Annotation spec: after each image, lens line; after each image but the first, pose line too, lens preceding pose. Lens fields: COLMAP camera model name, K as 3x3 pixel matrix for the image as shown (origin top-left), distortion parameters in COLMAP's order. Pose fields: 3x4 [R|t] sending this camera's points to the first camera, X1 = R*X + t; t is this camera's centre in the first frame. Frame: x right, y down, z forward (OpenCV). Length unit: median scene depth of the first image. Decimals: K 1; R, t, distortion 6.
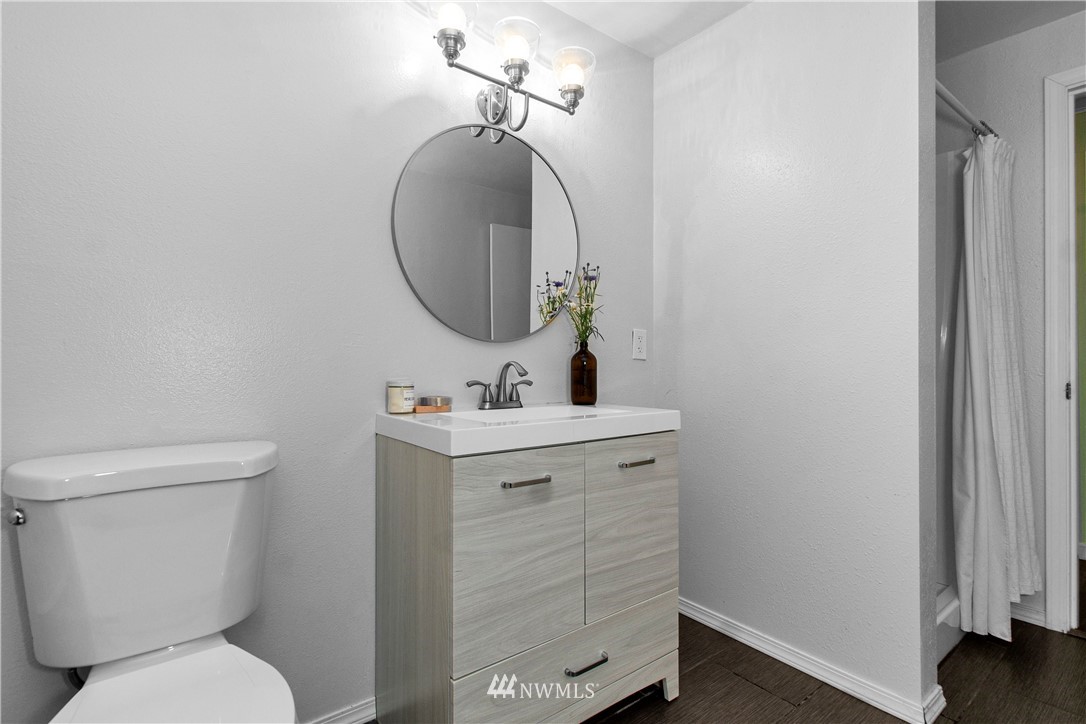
lens RADIAL K [[523.2, 0, 556.1], [0, 523.2, 359.7], [0, 0, 1]] dist [0.012126, 0.000427]
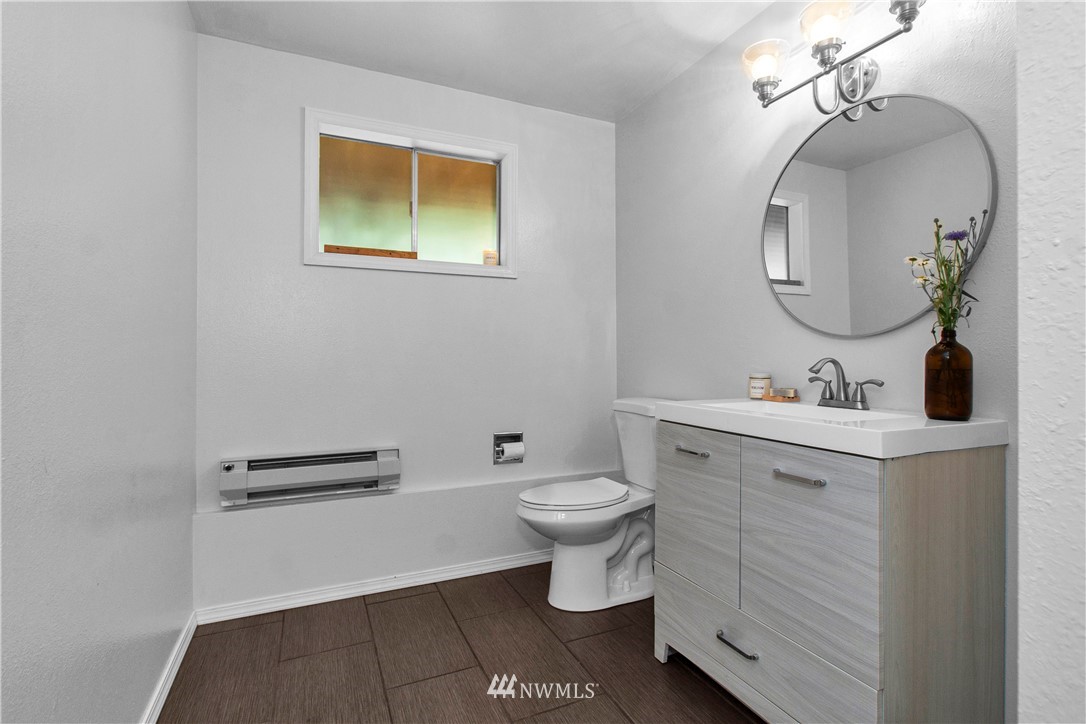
lens RADIAL K [[523.2, 0, 556.1], [0, 523.2, 359.7], [0, 0, 1]] dist [0.012126, 0.000427]
pose [[-0.228849, 0.000384, -0.973462, 1.052757], [0.002698, 0.999996, -0.000240, 0.005984], [0.973458, -0.002681, -0.228849, 0.802406]]
